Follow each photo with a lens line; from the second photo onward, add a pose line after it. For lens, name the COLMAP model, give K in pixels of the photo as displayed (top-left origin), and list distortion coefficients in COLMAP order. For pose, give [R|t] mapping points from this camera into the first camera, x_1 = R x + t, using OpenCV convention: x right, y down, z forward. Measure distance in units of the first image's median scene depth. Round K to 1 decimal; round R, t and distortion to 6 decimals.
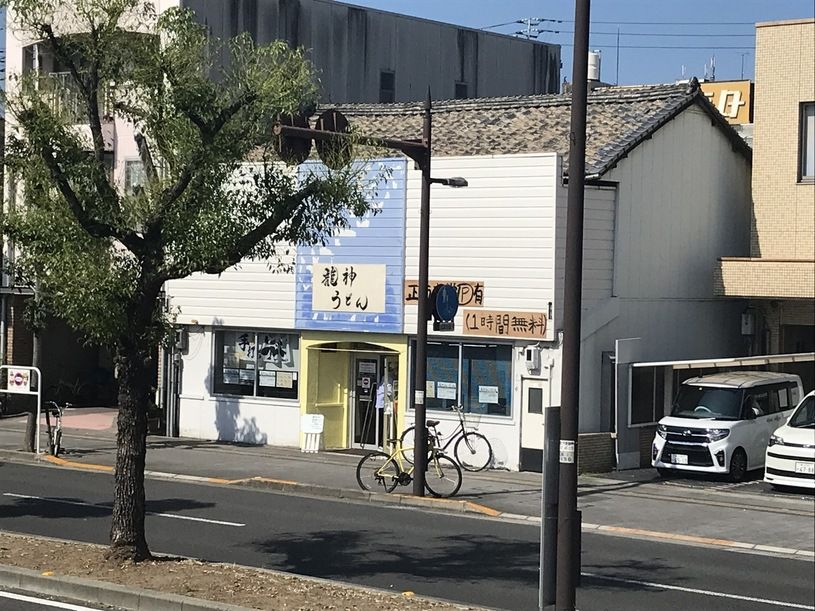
lens RADIAL K [[1836.7, 0, 407.5], [0, 1836.7, 305.5], [0, 0, 1]] dist [0.602815, -0.064014]
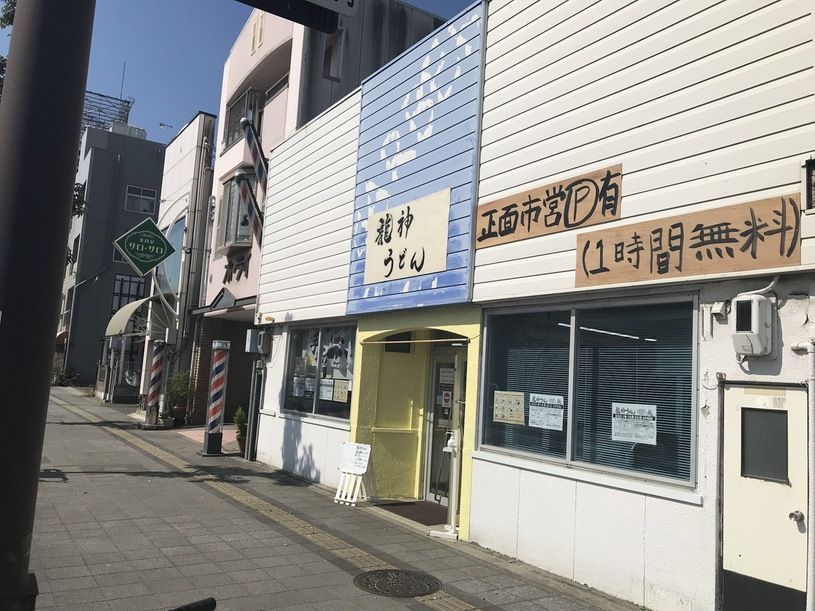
lens RADIAL K [[667.4, 0, 407.5], [0, 667.4, 305.5], [0, 0, 1]] dist [0.007062, -0.001824]
pose [[0.945395, -0.002412, -0.325917, 0.043547], [-0.042819, 0.990387, -0.131533, 0.042578], [0.323101, 0.138306, 0.936204, 0.806919]]
